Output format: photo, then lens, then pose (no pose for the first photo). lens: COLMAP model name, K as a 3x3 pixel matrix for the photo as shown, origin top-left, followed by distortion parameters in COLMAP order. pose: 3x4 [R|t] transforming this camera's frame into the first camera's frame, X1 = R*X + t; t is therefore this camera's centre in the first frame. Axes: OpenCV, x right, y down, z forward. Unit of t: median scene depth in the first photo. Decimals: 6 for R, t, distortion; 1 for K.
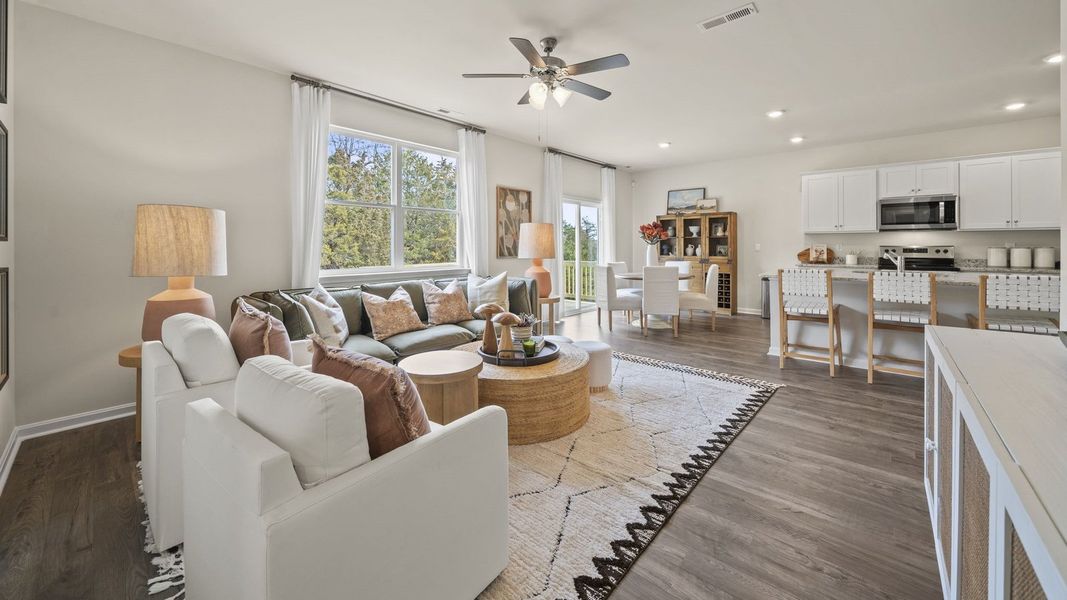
lens RADIAL K [[395.3, 0, 529.0], [0, 395.3, 246.1], [0, 0, 1]] dist [-0.011003, -0.000132]
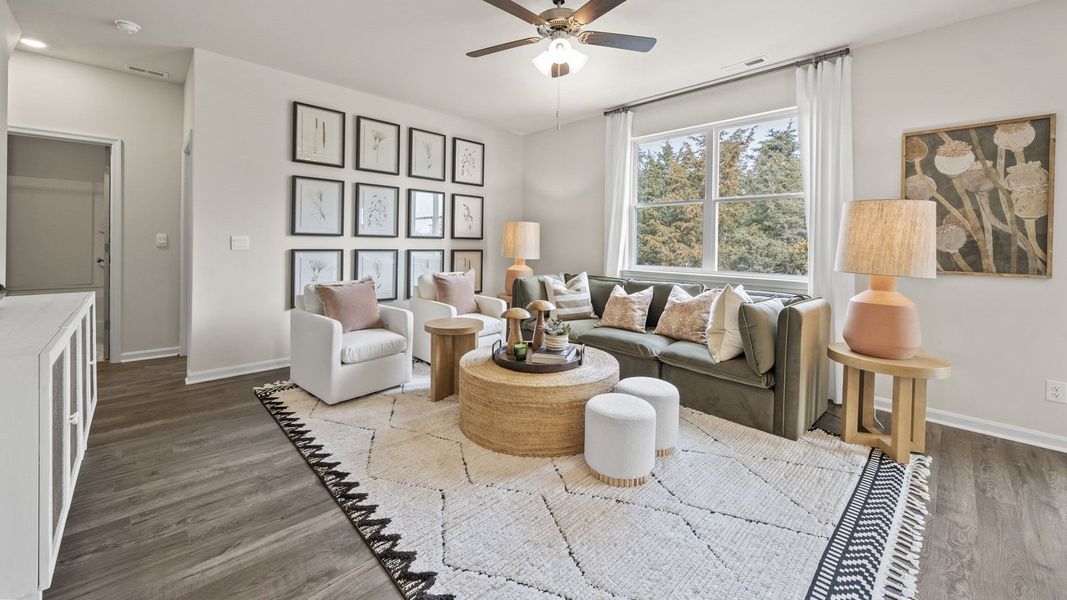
lens RADIAL K [[409.0, 0, 537.1], [0, 409.0, 246.1], [0, 0, 1]] dist [-0.005930, -0.000310]
pose [[-0.061483, 0.009766, -0.998060, 0.440330], [-0.016196, 0.999811, 0.010780, -0.001446], [0.997977, 0.016828, -0.061313, 0.498352]]
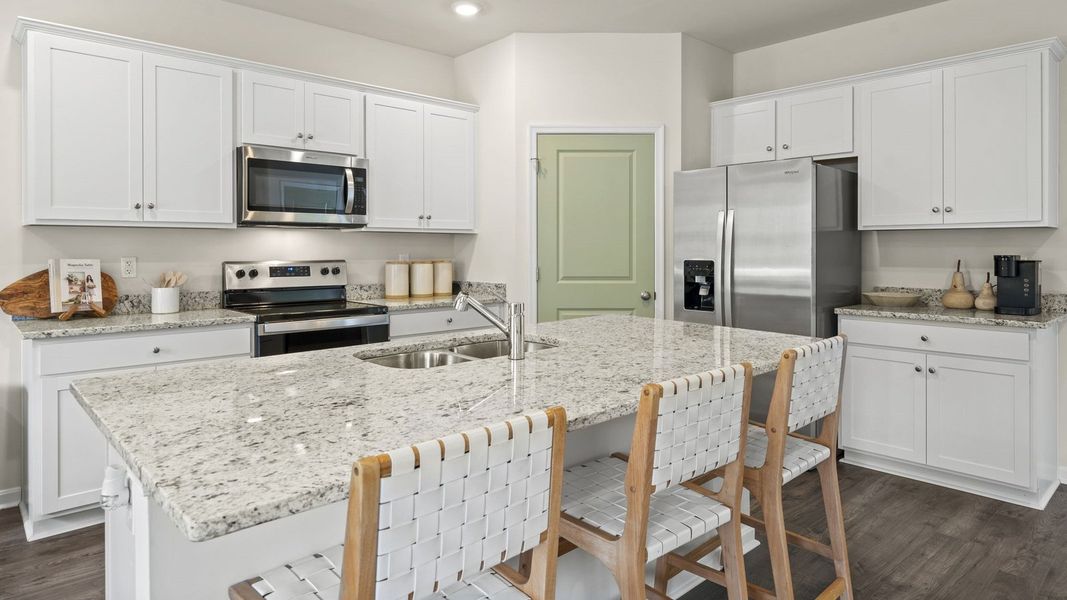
lens RADIAL K [[637.0, 0, 533.1], [0, 637.0, 246.8], [0, 0, 1]] dist [0.006648, 0.001525]
pose [[0.085179, 0.002460, 0.996363, 0.249495], [0.001771, 0.999995, -0.002620, -0.013042], [-0.996364, 0.001988, 0.085174, 0.588278]]
